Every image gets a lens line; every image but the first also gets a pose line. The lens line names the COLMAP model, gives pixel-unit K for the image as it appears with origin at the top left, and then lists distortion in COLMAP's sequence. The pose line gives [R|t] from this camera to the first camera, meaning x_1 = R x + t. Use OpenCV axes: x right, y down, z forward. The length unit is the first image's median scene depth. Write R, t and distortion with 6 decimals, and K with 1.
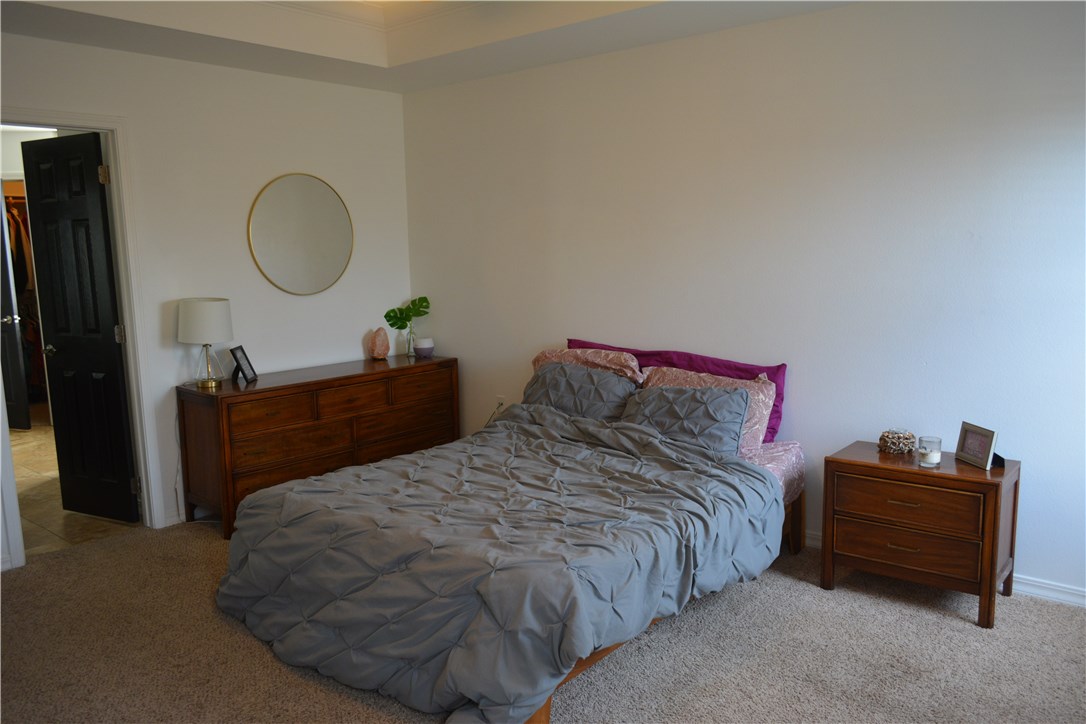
lens RADIAL K [[844.8, 0, 541.3], [0, 844.8, 365.4], [0, 0, 1]] dist [-0.008735, 0.005385]
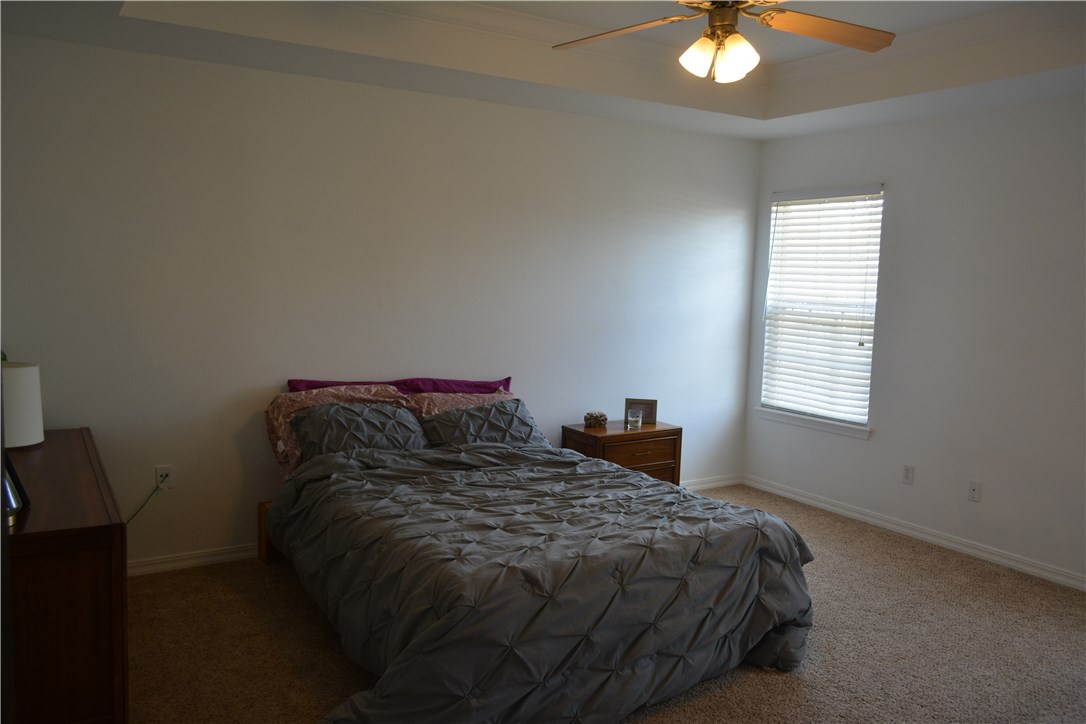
lens RADIAL K [[844.8, 0, 541.0], [0, 844.8, 361.1], [0, 0, 1]] dist [-0.008735, 0.005385]
pose [[0.273308, -0.076037, 0.958917, -0.858418], [0.100555, 0.993668, 0.050132, -0.078643], [-0.956656, 0.082722, 0.279223, 0.556981]]
